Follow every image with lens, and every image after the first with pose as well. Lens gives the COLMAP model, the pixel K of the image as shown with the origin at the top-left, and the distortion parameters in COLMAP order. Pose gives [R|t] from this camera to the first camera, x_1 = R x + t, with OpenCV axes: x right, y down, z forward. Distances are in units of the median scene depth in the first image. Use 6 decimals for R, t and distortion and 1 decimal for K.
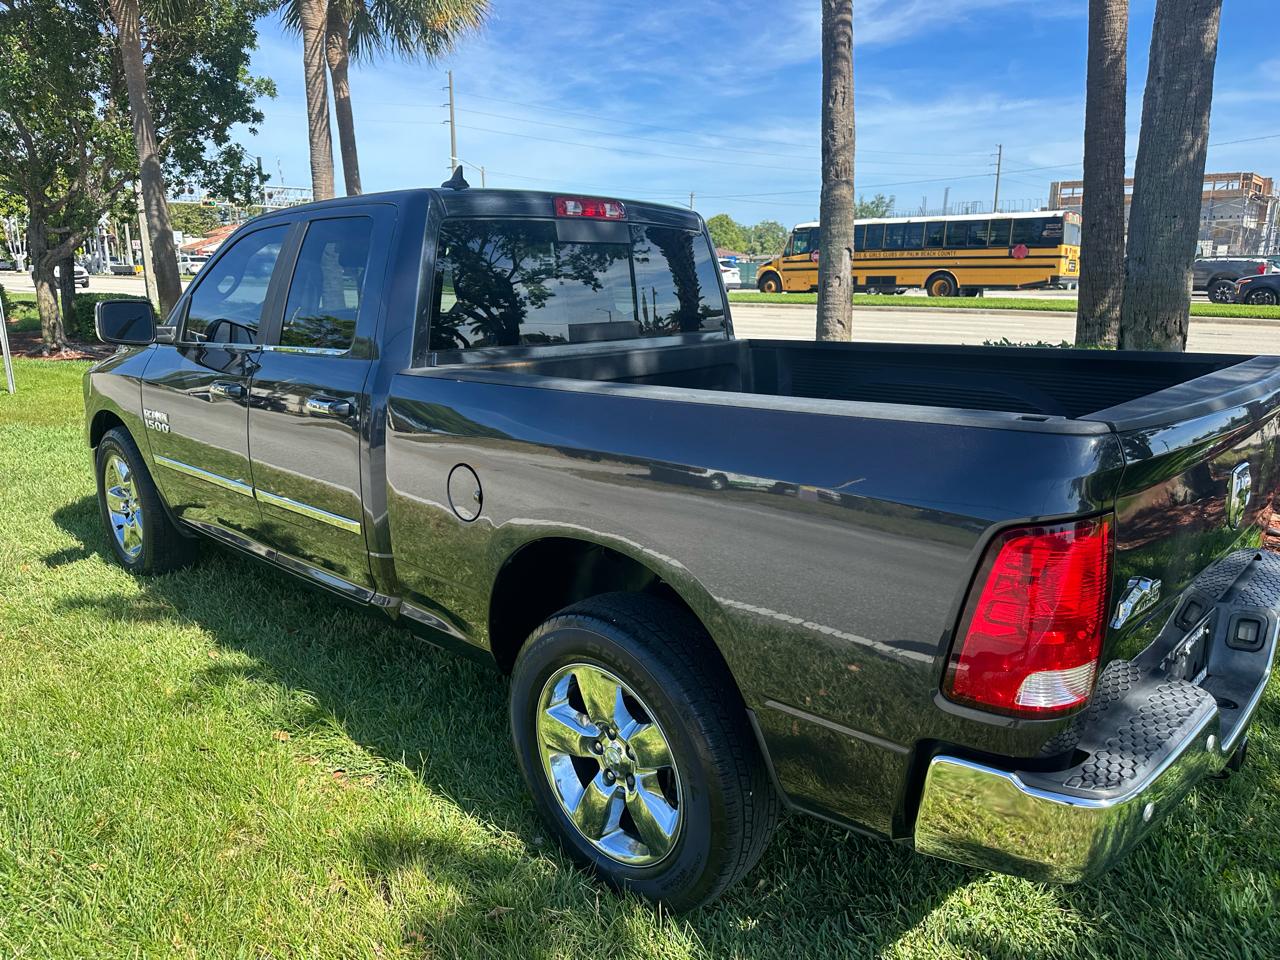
lens RADIAL K [[883.1, 0, 644.3], [0, 883.1, 498.3], [0, 0, 1]] dist [0.000263, -0.001291]
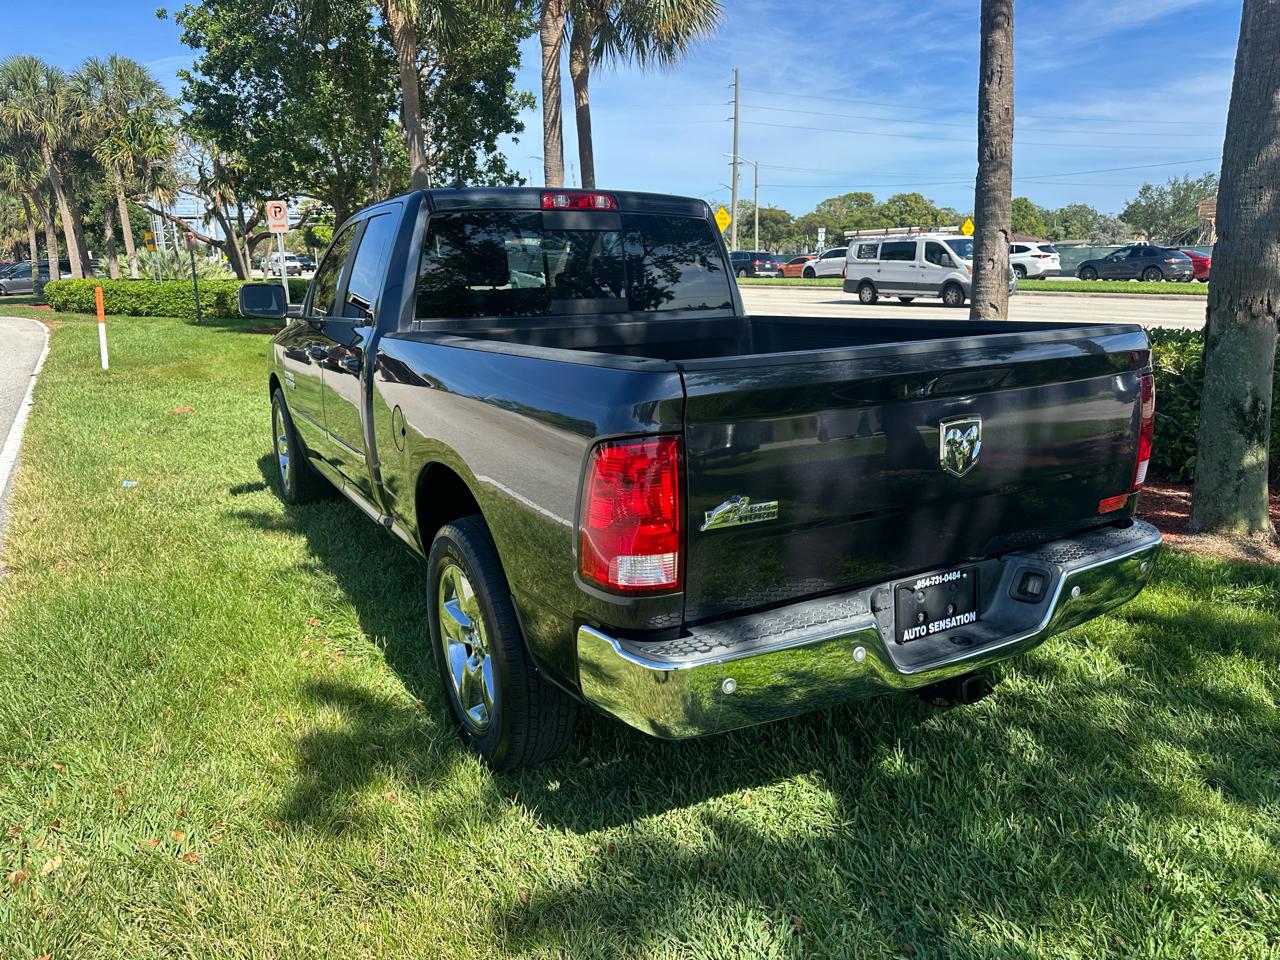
lens RADIAL K [[885.1, 0, 640.0], [0, 885.1, 480.0], [0, 0, 1]] dist [-0.001984, -0.001531]
pose [[0.955276, 0.055372, -0.290485, 0.149071], [-0.058646, 0.998276, -0.002571, 0.015869], [0.289842, 0.019492, 0.956876, -0.039545]]
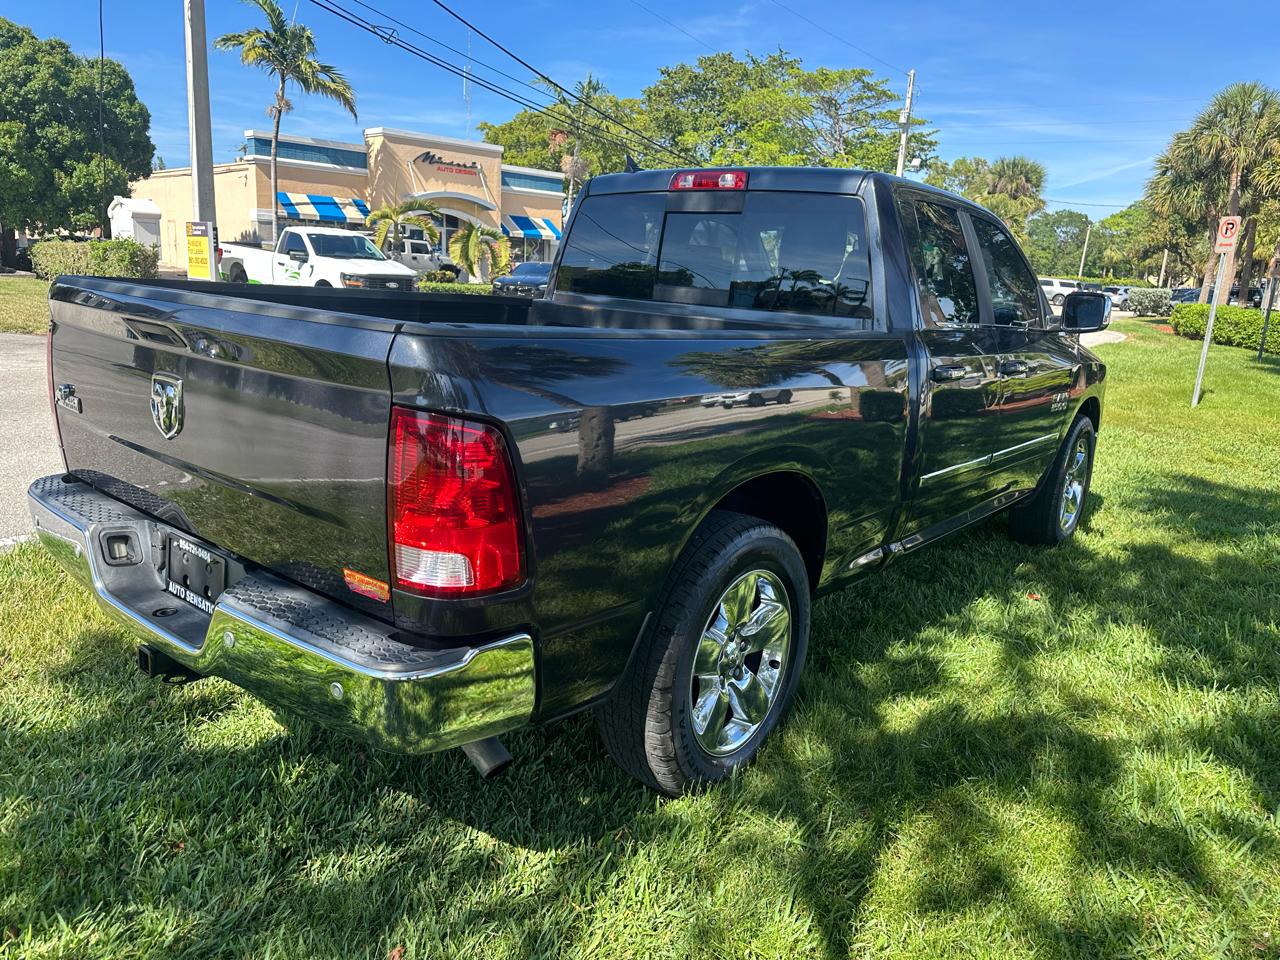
lens RADIAL K [[891.2, 0, 640.0], [0, 891.2, 480.0], [0, 0, 1]] dist [0.024436, -0.024641]
pose [[0.090655, 0.239203, -0.966728, 0.437514], [-0.308674, 0.929669, 0.201087, -0.076624], [0.946838, 0.280175, 0.158115, 0.349776]]
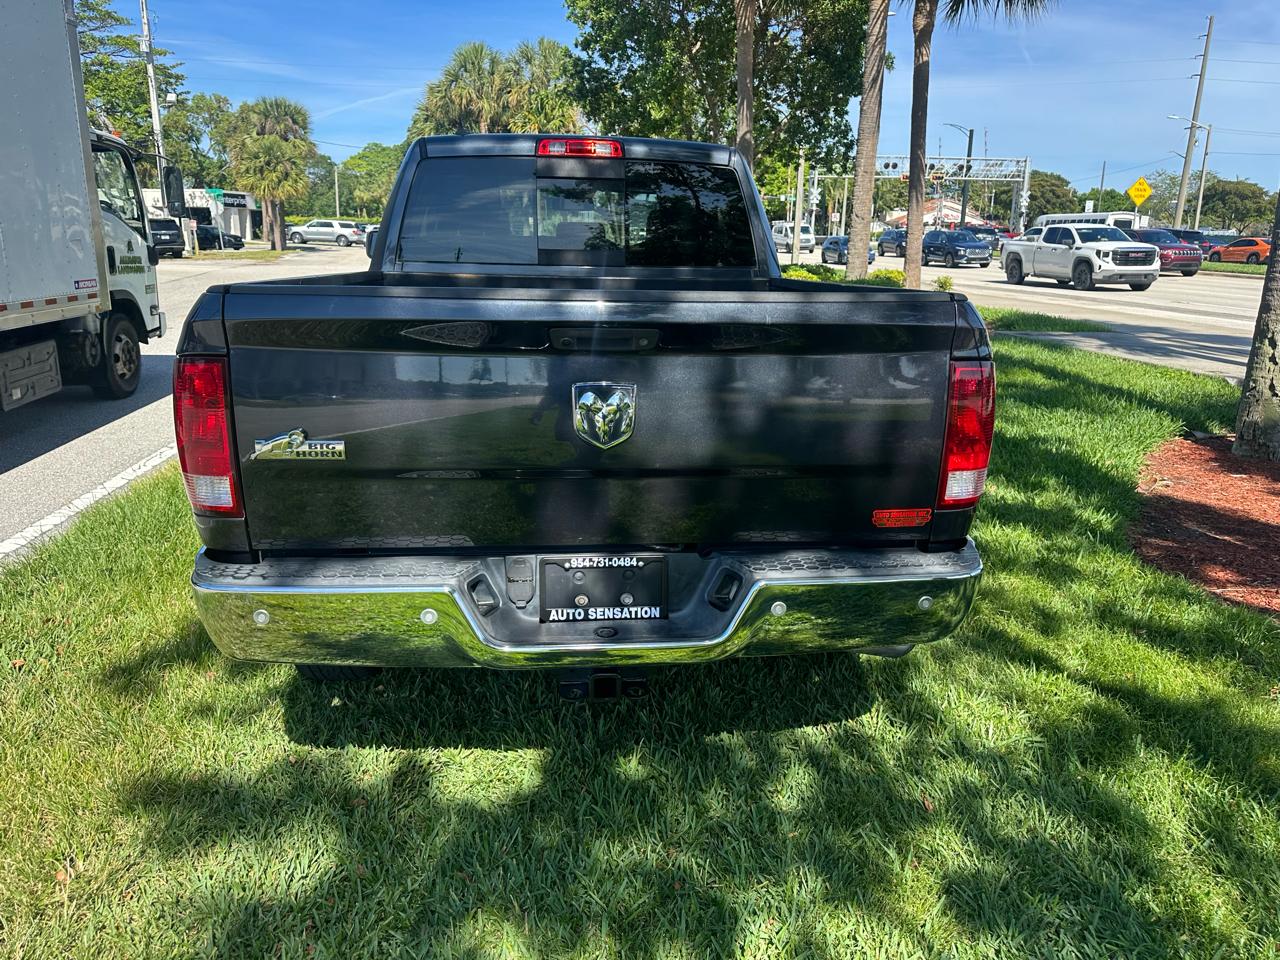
lens RADIAL K [[891.2, 0, 640.0], [0, 891.2, 480.0], [0, 0, 1]] dist [0.024436, -0.024641]
pose [[0.749747, 0.184738, -0.635414, 0.331891], [-0.180299, 0.980940, 0.072454, -0.002754], [0.636688, 0.060243, 0.768765, 0.071870]]
